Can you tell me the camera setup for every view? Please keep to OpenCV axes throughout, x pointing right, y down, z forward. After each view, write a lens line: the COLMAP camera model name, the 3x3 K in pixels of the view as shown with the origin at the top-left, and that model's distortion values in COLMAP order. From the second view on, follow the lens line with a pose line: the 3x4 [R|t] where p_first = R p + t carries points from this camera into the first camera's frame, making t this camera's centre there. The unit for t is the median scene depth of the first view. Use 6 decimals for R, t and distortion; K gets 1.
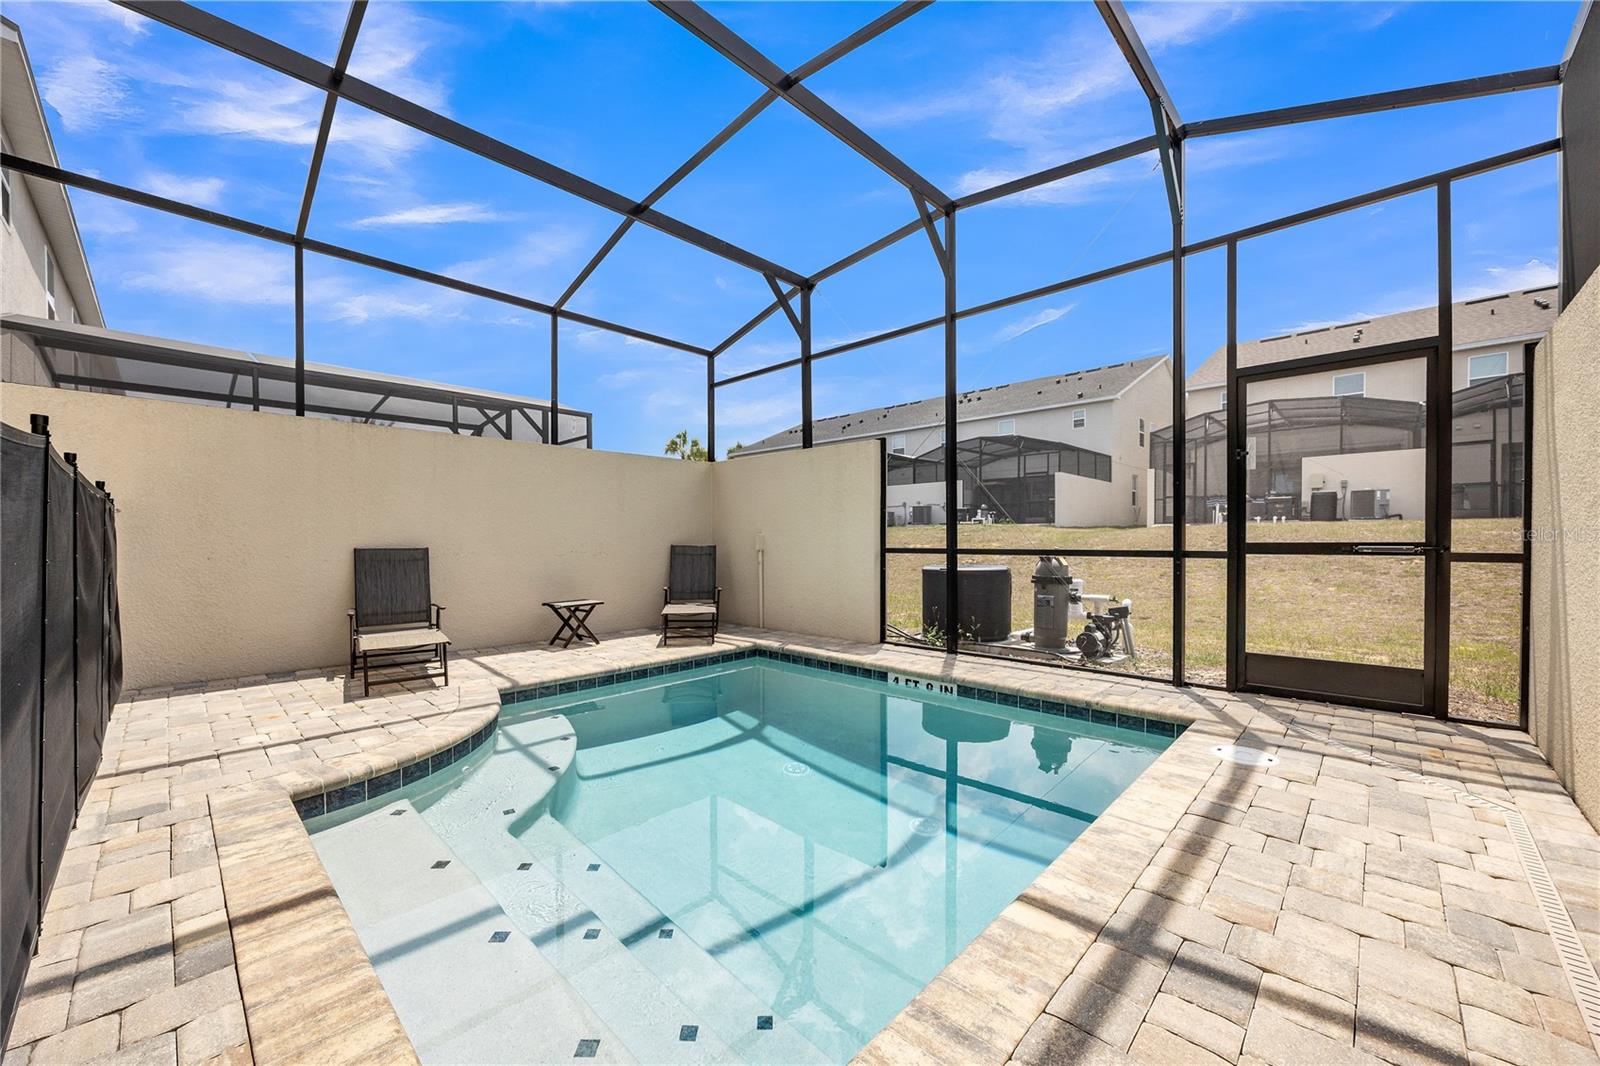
lens RADIAL K [[616.5, 0, 787.3], [0, 616.5, 536.7], [0, 0, 1]] dist [-0.001088, -0.000030]
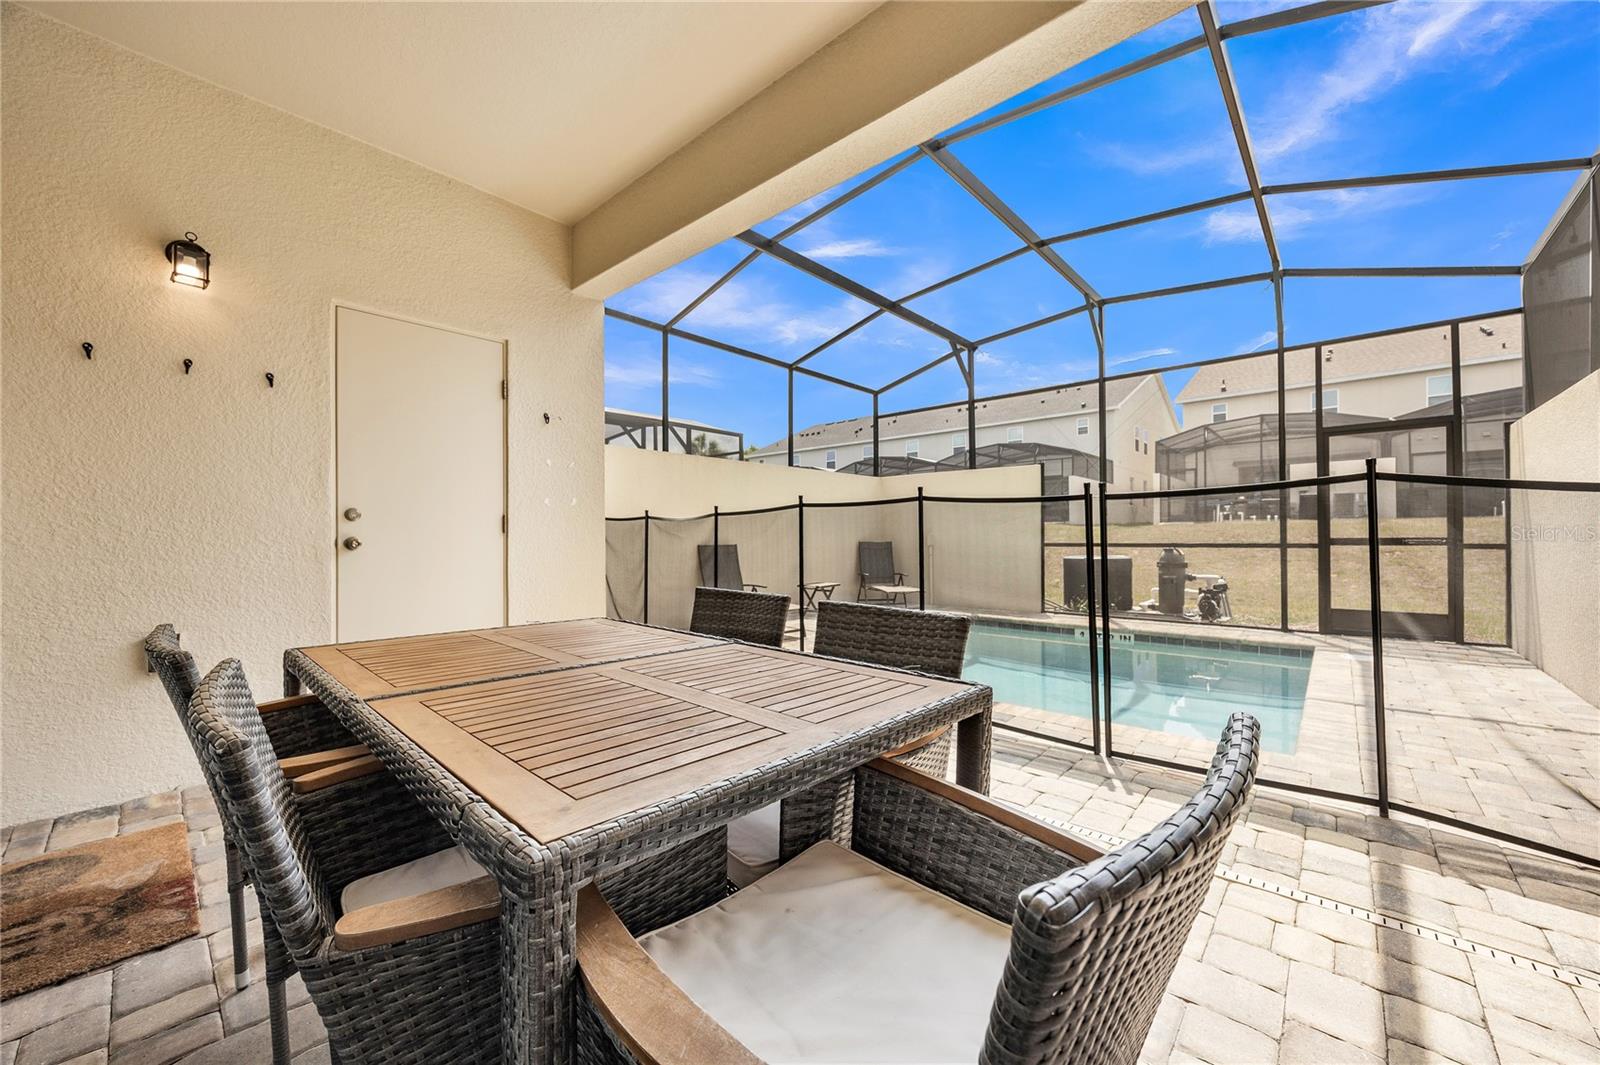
lens RADIAL K [[600.3, 0, 799.1], [0, 600.3, 524.6], [0, 0, 1]] dist [0.001641, 0.000170]
pose [[0.999331, -0.002530, 0.036486, -0.441770], [0.003108, 0.999871, -0.015779, -0.003061], [-0.036442, 0.015881, 0.999210, -0.319589]]
